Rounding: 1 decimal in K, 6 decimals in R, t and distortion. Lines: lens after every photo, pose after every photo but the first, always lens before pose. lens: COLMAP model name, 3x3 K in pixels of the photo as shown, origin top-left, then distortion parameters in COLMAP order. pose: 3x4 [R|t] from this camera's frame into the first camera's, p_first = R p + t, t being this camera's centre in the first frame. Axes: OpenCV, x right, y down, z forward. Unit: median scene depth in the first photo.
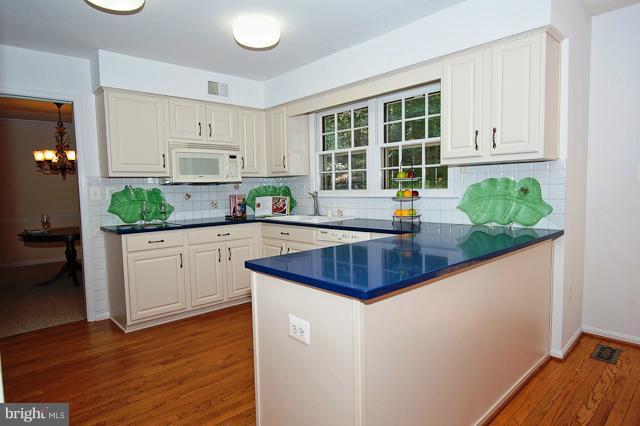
lens RADIAL K [[370.9, 0, 320.0], [0, 370.9, 213.0], [0, 0, 1]] dist [-0.003816, -0.000654]
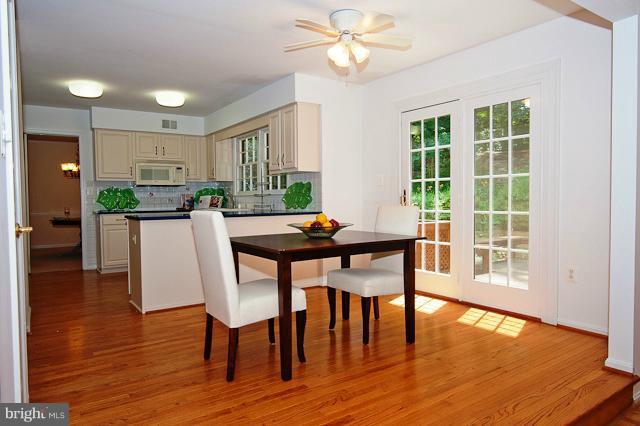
lens RADIAL K [[392.4, 0, 320.0], [0, 392.4, 213.0], [0, 0, 1]] dist [-0.027412, -0.000150]
pose [[0.994597, 0.015776, -0.102603, 0.512836], [-0.018940, 0.999373, -0.029931, 0.068226], [0.102067, 0.031713, 0.994272, -0.527747]]
